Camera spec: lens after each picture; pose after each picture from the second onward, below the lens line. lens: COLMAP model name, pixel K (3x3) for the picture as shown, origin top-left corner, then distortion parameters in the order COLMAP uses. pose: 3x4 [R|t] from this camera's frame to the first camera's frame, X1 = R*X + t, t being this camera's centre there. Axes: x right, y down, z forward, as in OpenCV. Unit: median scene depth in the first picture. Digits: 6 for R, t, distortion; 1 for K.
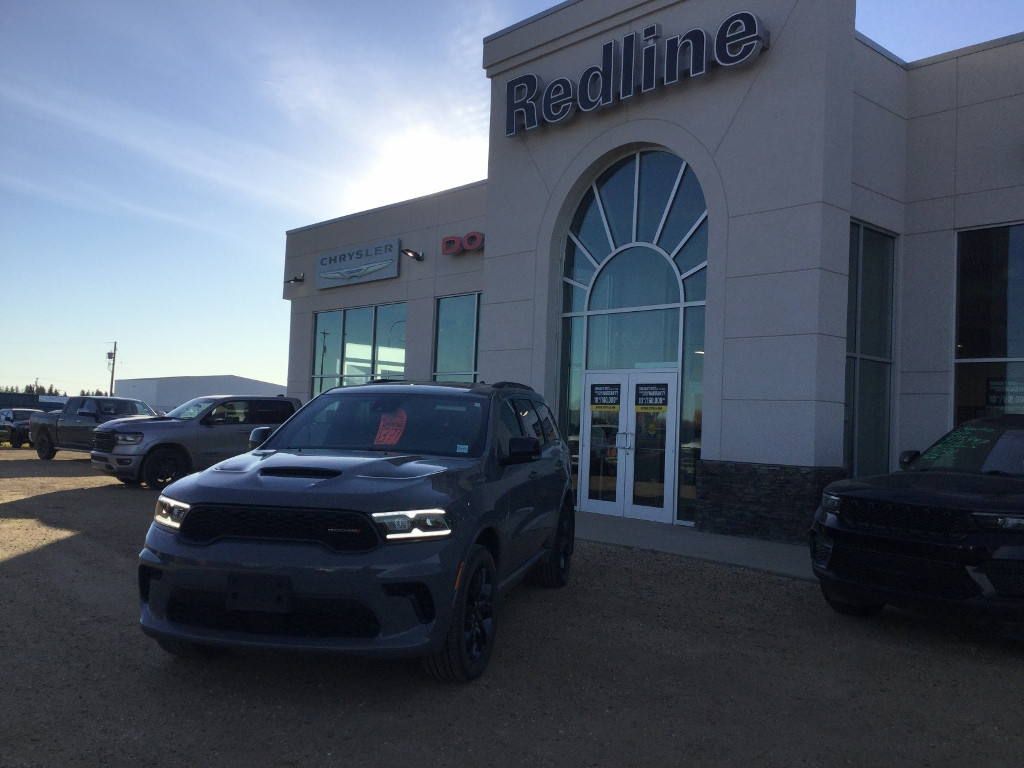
lens RADIAL K [[894.7, 0, 515.2], [0, 894.7, 401.1], [0, 0, 1]] dist [0.089427, -0.121744]
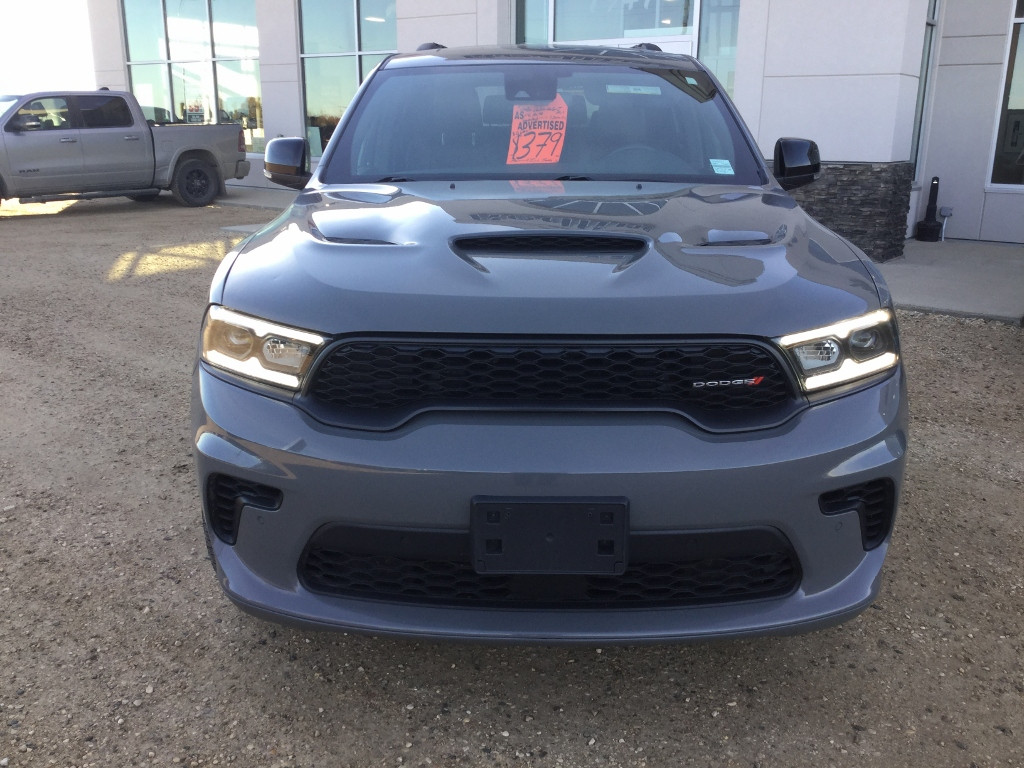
lens RADIAL K [[894.7, 0, 515.2], [0, 894.7, 401.1], [0, 0, 1]] dist [0.089427, -0.121744]
pose [[0.979793, -0.087063, 0.180070, -0.269727], [0.024164, 0.945223, 0.325530, 0.006144], [-0.198548, -0.314601, 0.928227, 0.446866]]
